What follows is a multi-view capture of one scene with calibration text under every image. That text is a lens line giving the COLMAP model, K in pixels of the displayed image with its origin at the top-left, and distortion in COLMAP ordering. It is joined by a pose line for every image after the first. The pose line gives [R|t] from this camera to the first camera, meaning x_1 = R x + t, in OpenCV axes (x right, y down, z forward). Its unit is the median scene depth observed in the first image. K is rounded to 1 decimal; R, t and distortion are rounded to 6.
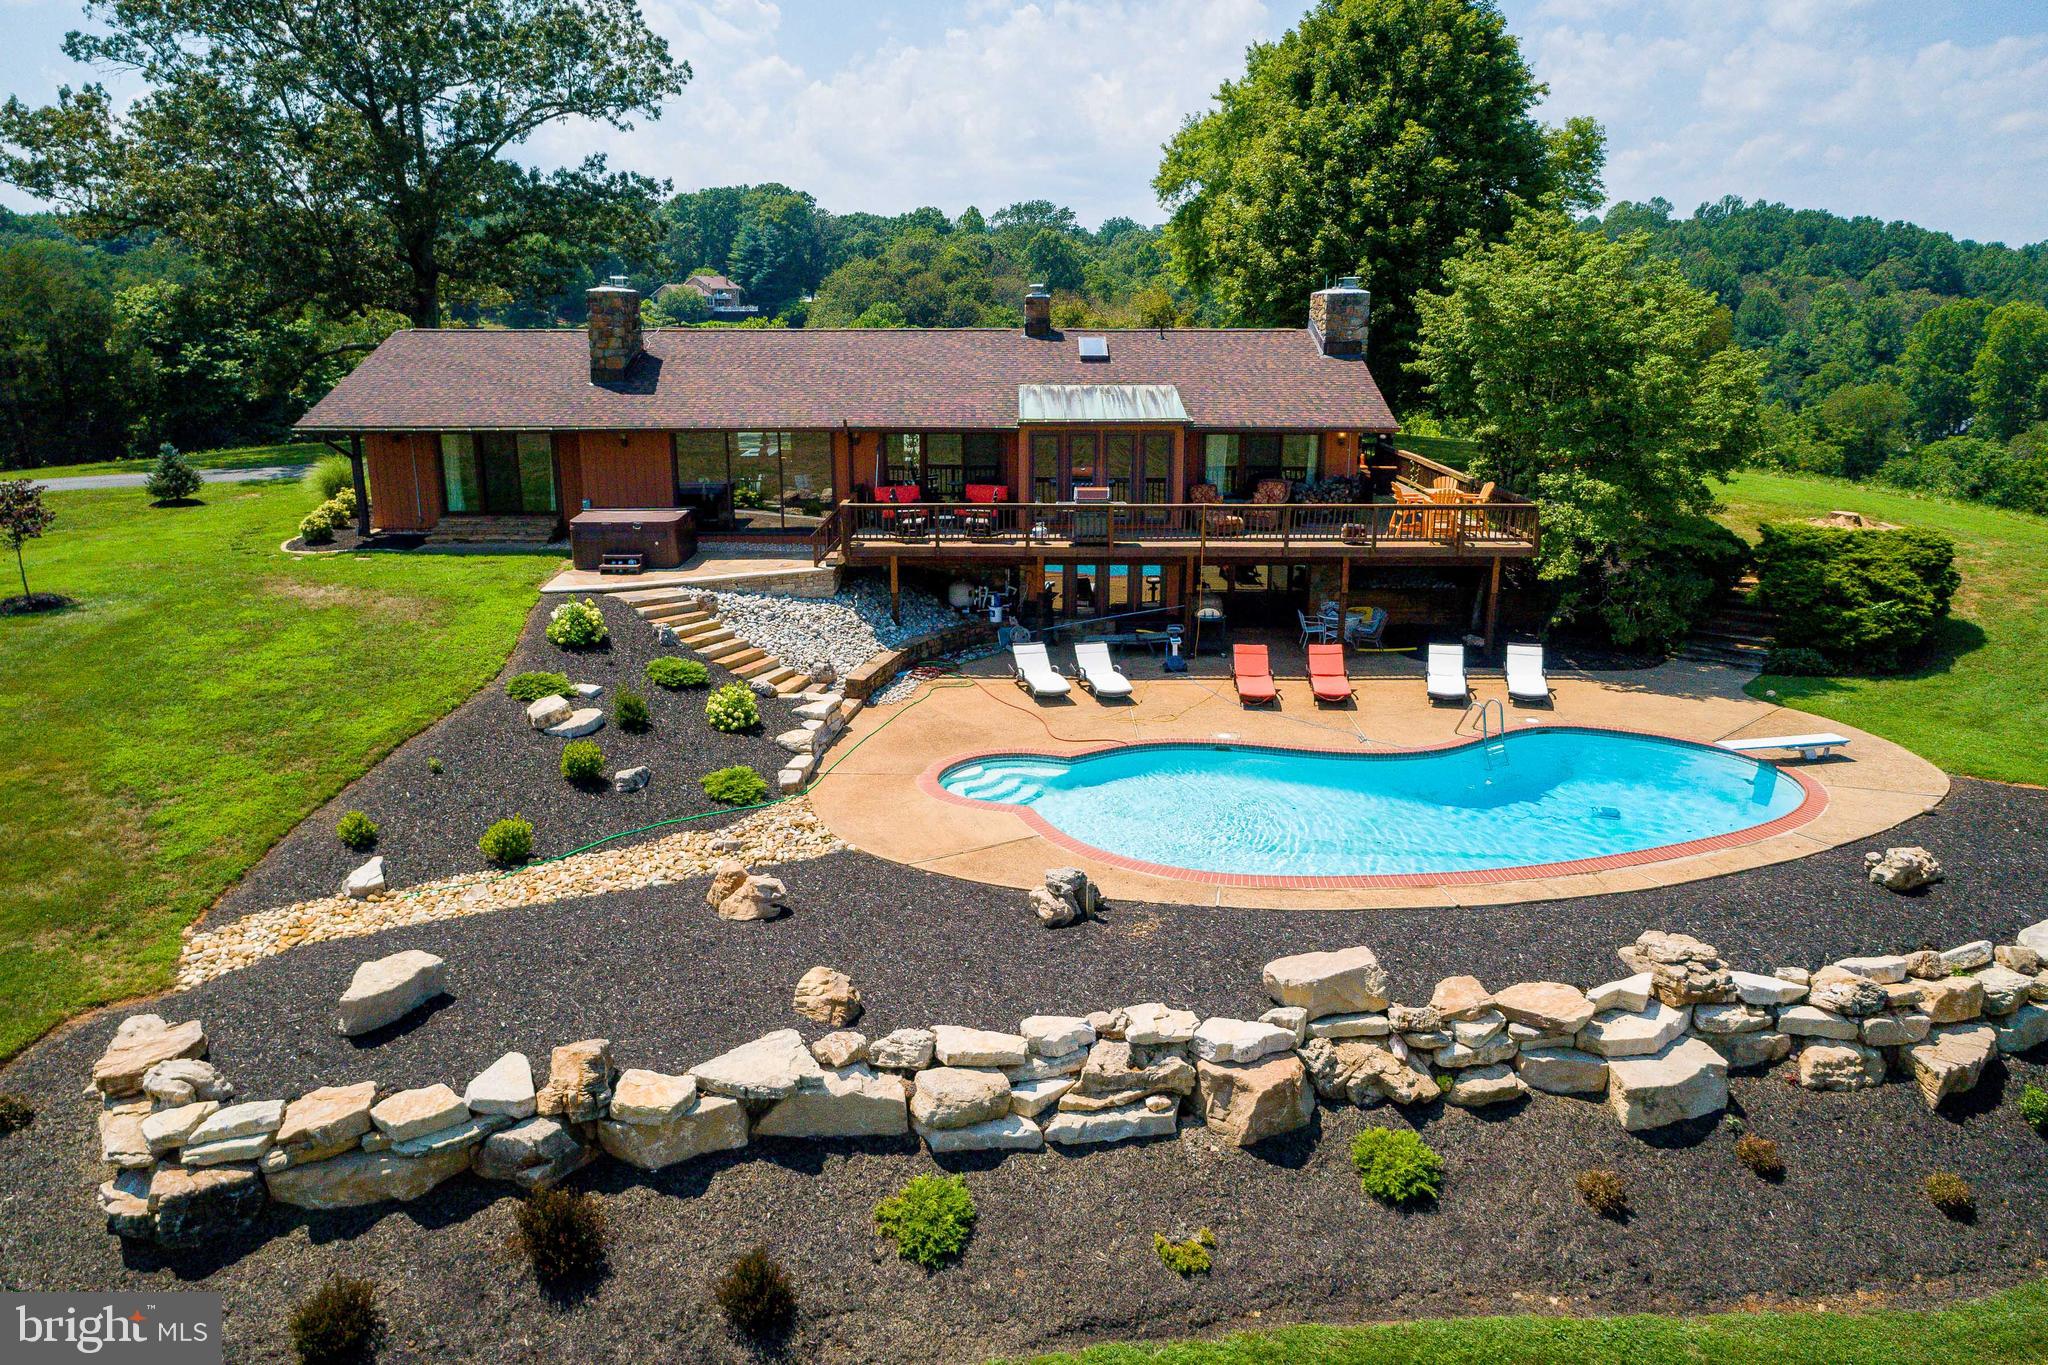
lens RADIAL K [[1397.8, 0, 1024.0], [0, 1397.8, 682.5], [0, 0, 1]] dist [-0.002933, 0.001619]
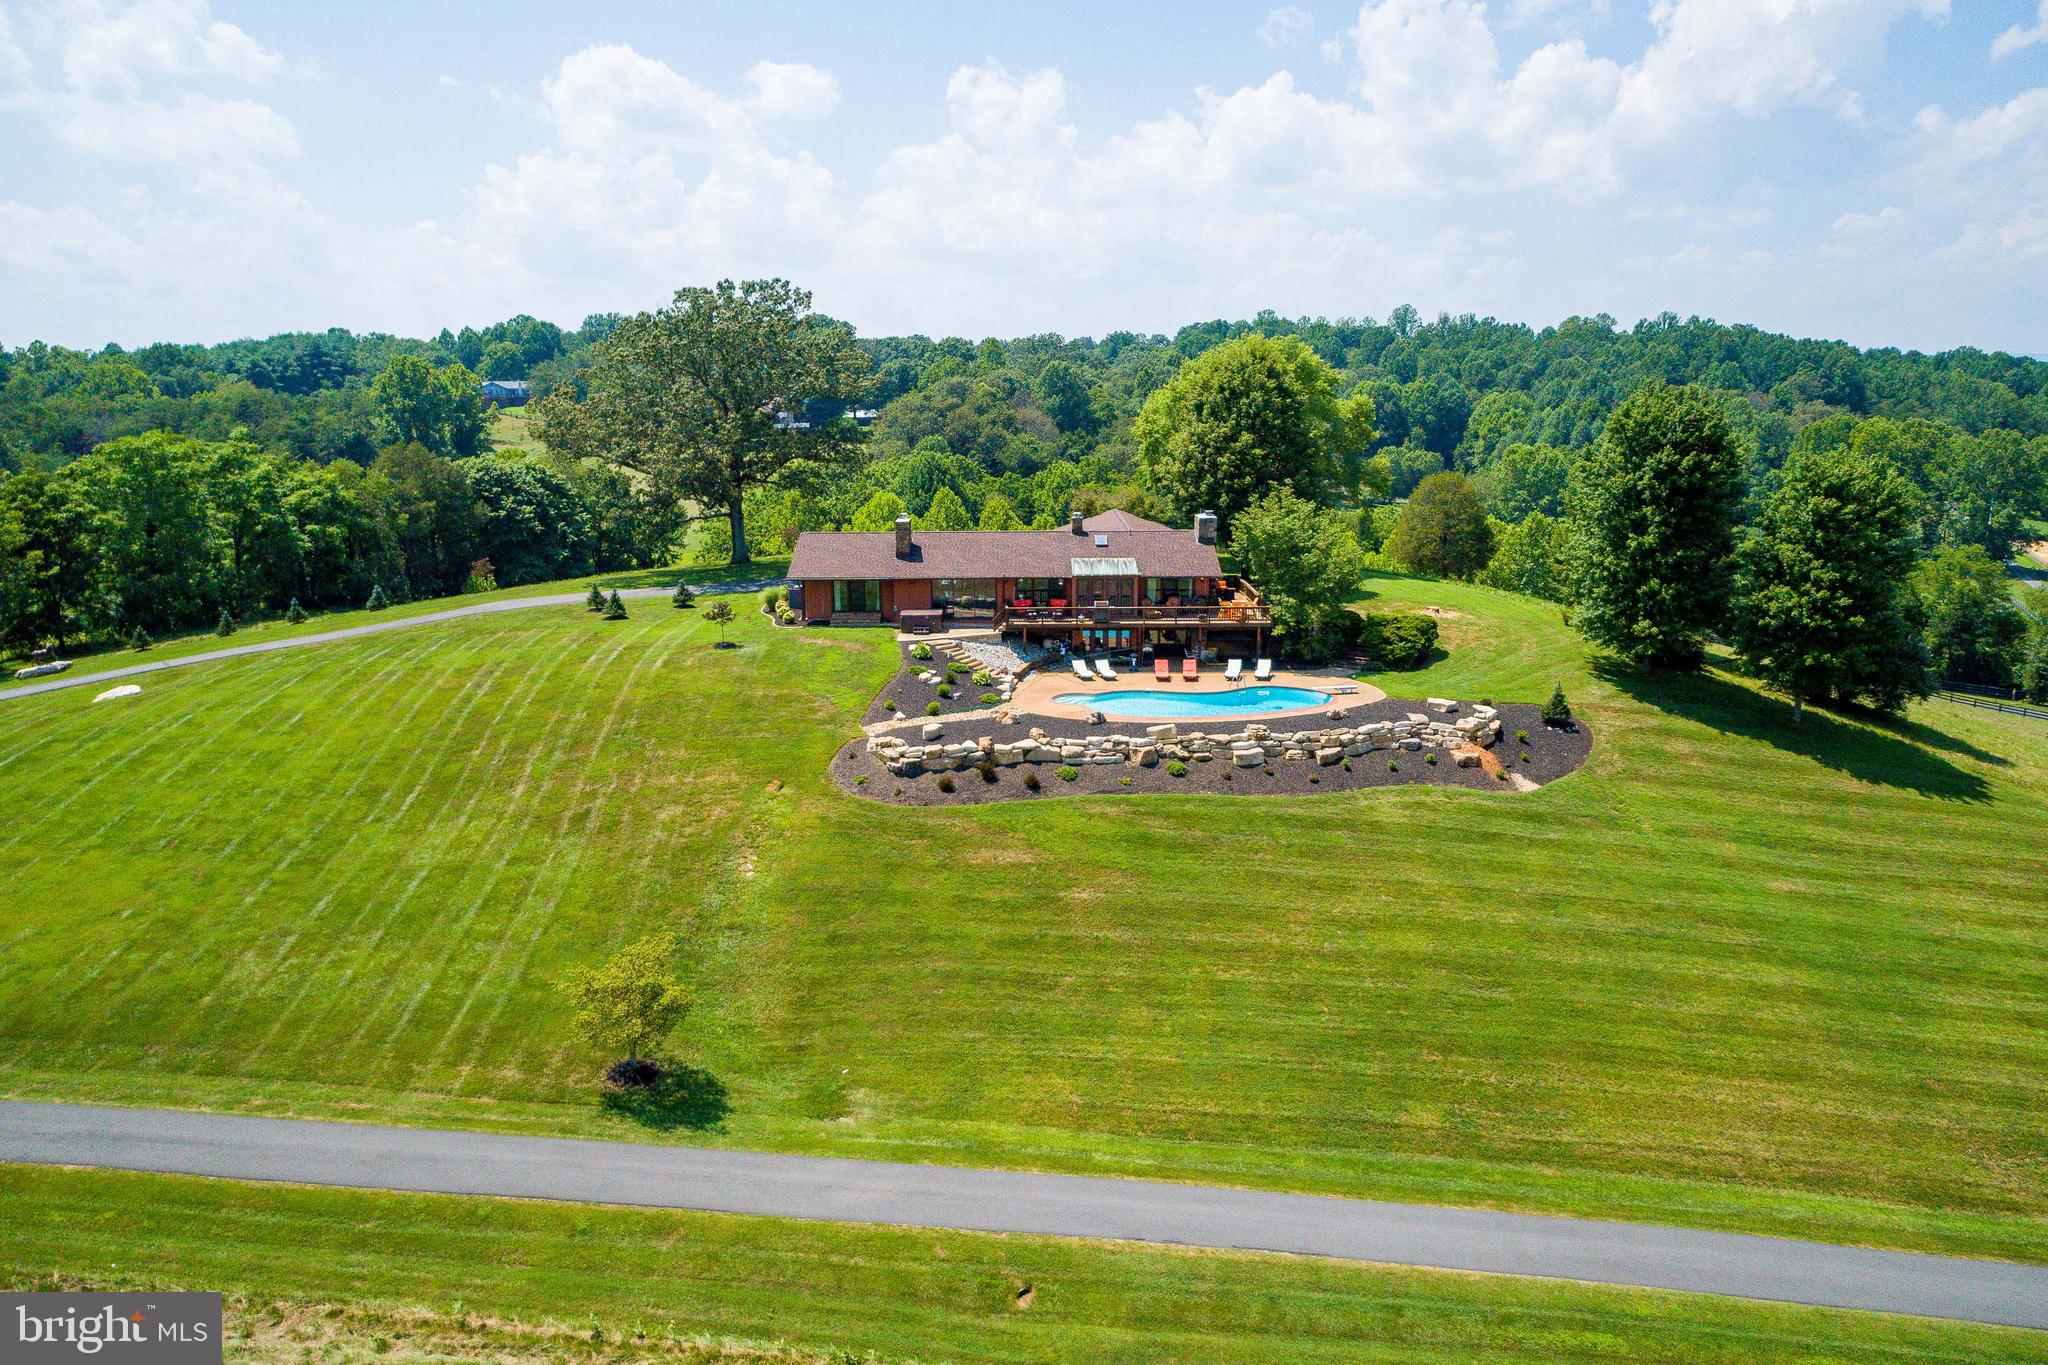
lens RADIAL K [[1414.3, 0, 1024.0], [0, 1414.3, 682.5], [0, 0, 1]] dist [-0.005521, -0.002032]
pose [[0.999979, -0.005186, -0.003942, -0.085710], [0.004943, 0.998231, -0.059252, 0.167171], [0.004243, 0.059231, 0.998235, -1.616893]]
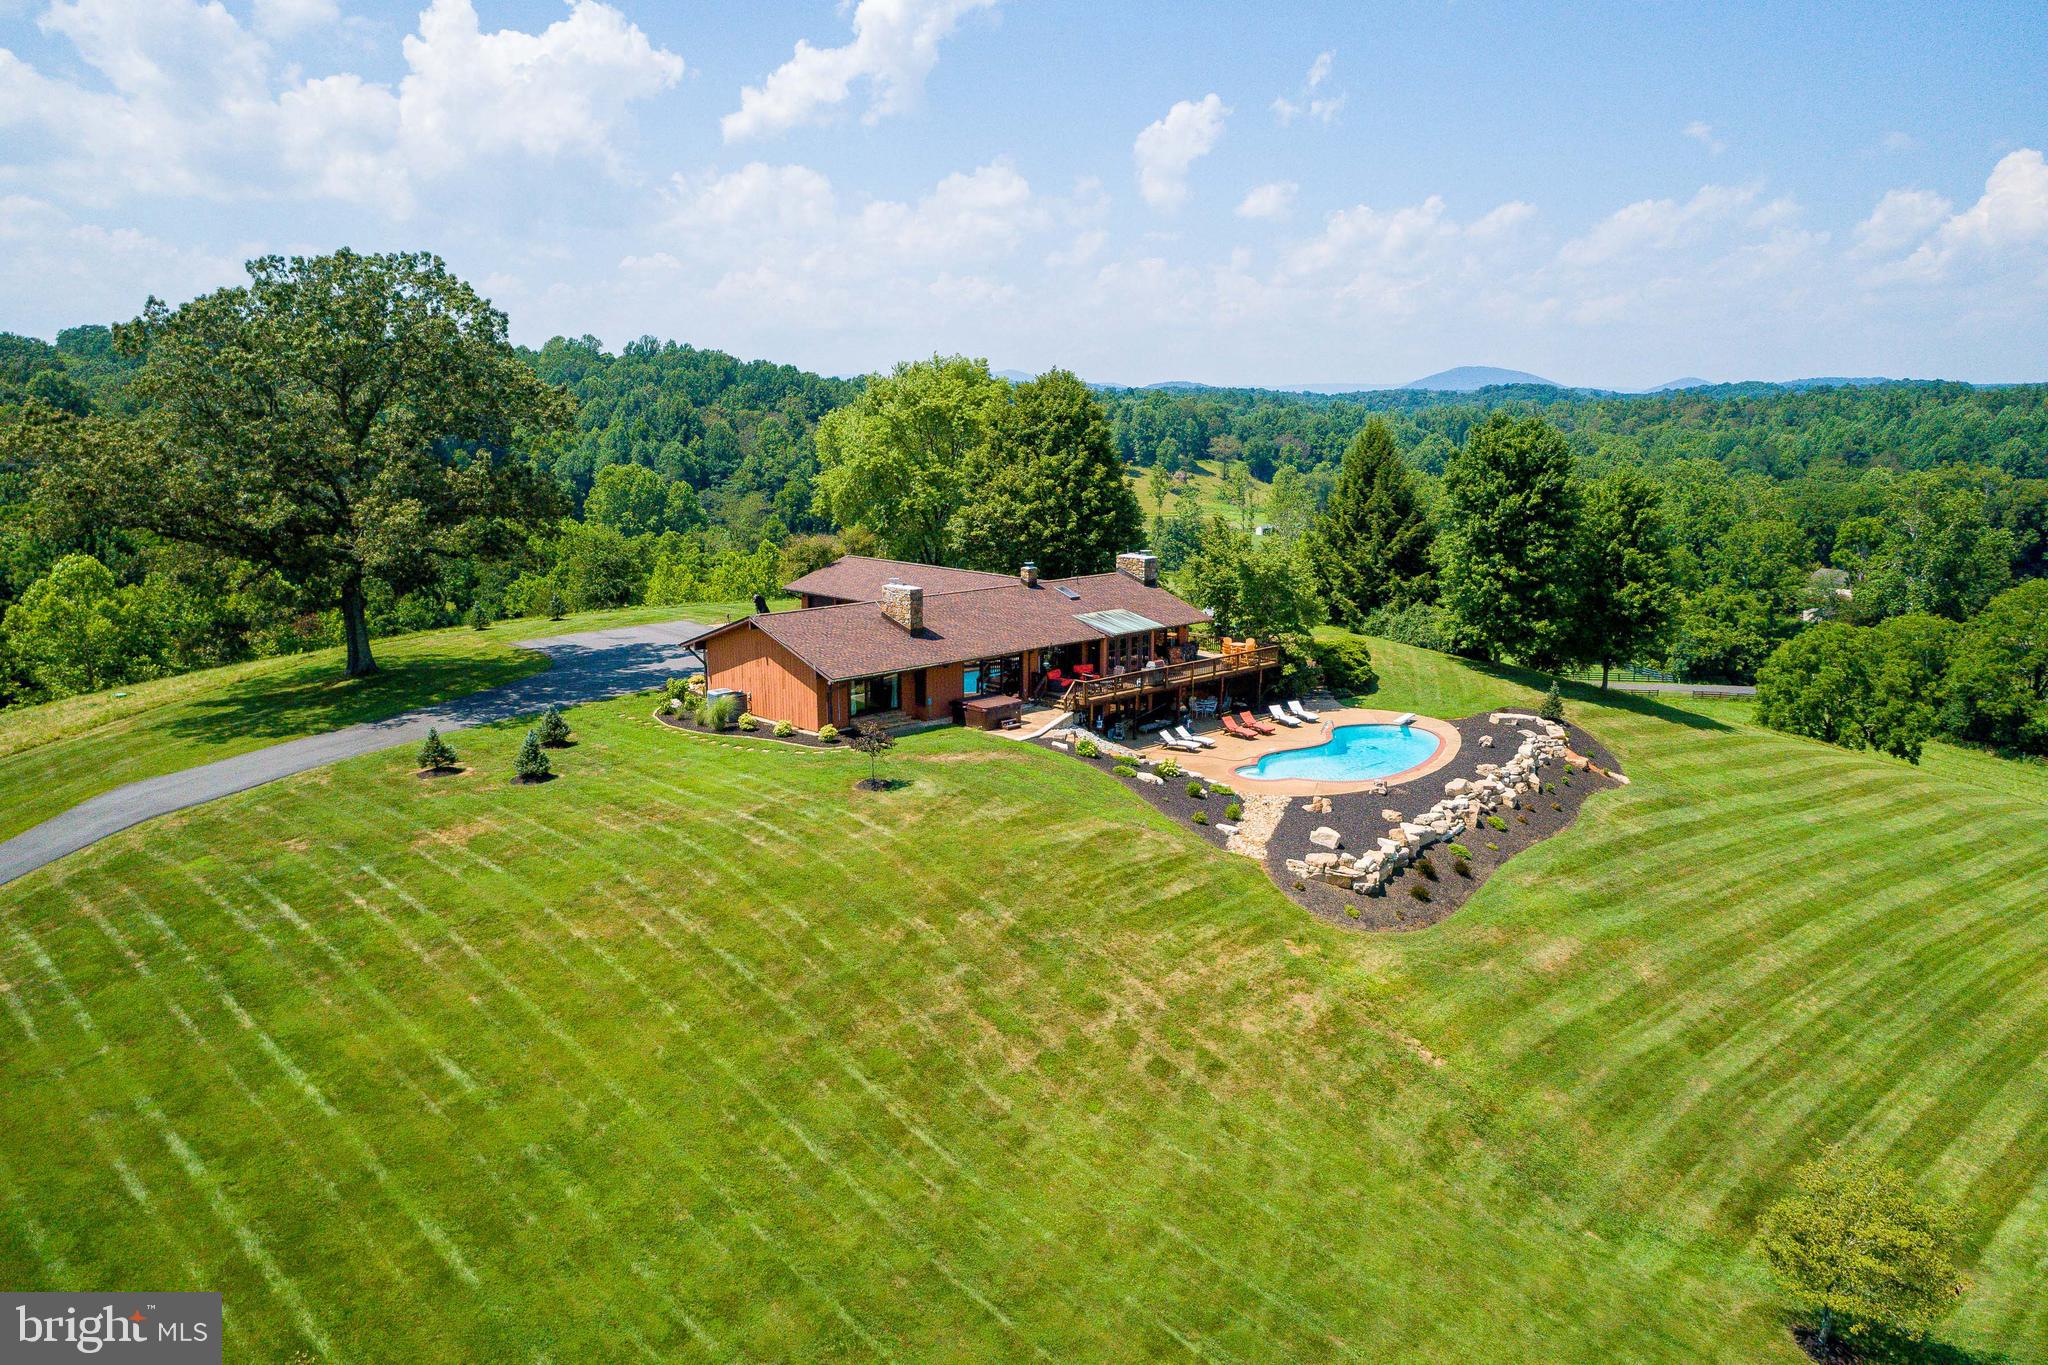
lens RADIAL K [[1414.3, 0, 1024.0], [0, 1414.3, 682.5], [0, 0, 1]] dist [-0.005521, -0.002032]
pose [[0.715491, -0.133368, 0.685774, -1.687314], [0.180375, 0.983593, 0.003095, -0.148673], [-0.674935, 0.121482, 0.727808, -0.532314]]
